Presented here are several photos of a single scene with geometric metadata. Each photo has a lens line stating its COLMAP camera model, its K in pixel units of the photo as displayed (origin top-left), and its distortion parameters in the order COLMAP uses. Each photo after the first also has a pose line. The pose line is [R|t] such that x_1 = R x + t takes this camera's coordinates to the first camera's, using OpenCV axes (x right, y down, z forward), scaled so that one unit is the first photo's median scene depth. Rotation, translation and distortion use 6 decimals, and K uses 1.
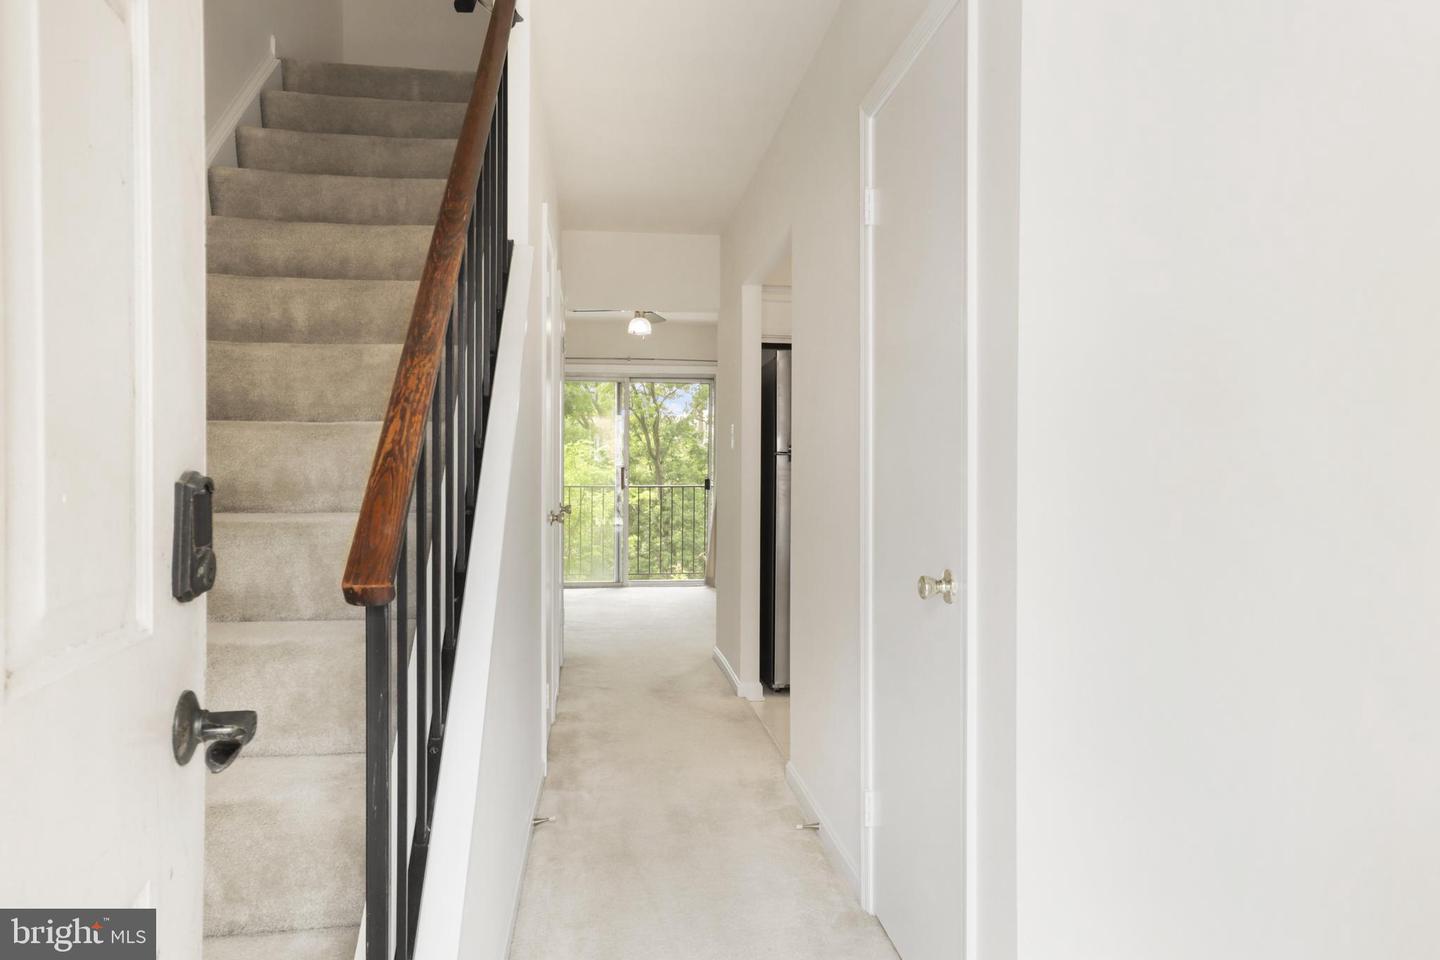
lens RADIAL K [[914.6, 0, 722.1], [0, 914.6, 478.5], [0, 0, 1]] dist [0.006877, 0.023341]
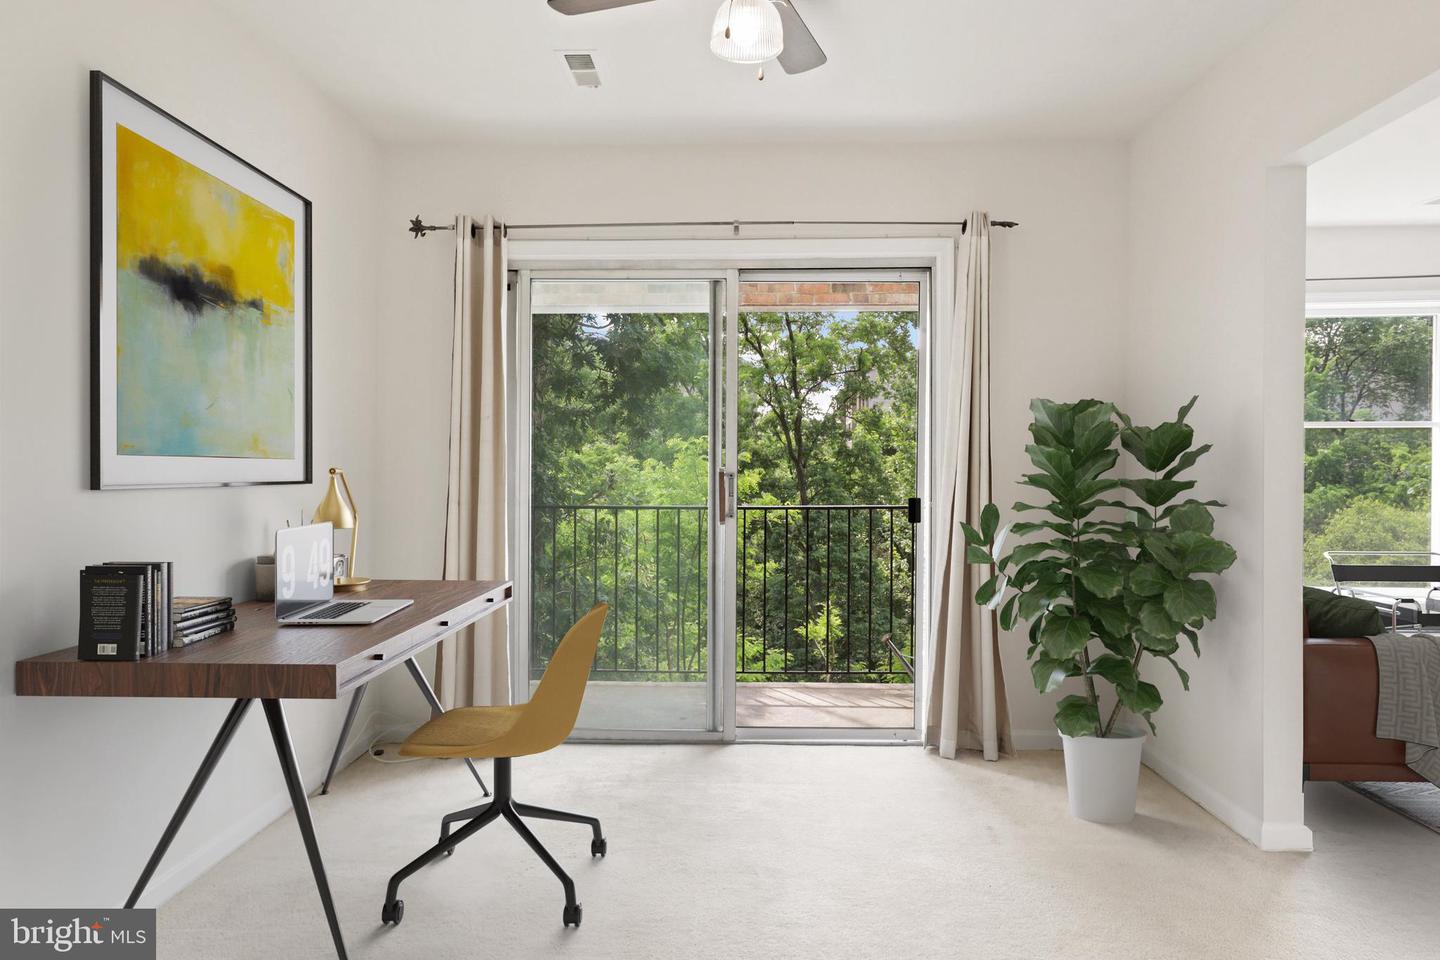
lens RADIAL K [[914.6, 0, 720.6], [0, 914.6, 481.3], [0, 0, 1]] dist [0.006877, 0.023341]
pose [[0.987799, 0.001213, -0.155727, -0.009456], [-0.001314, 0.999999, -0.000545, -0.001933], [0.155727, 0.000743, 0.987800, 0.129225]]
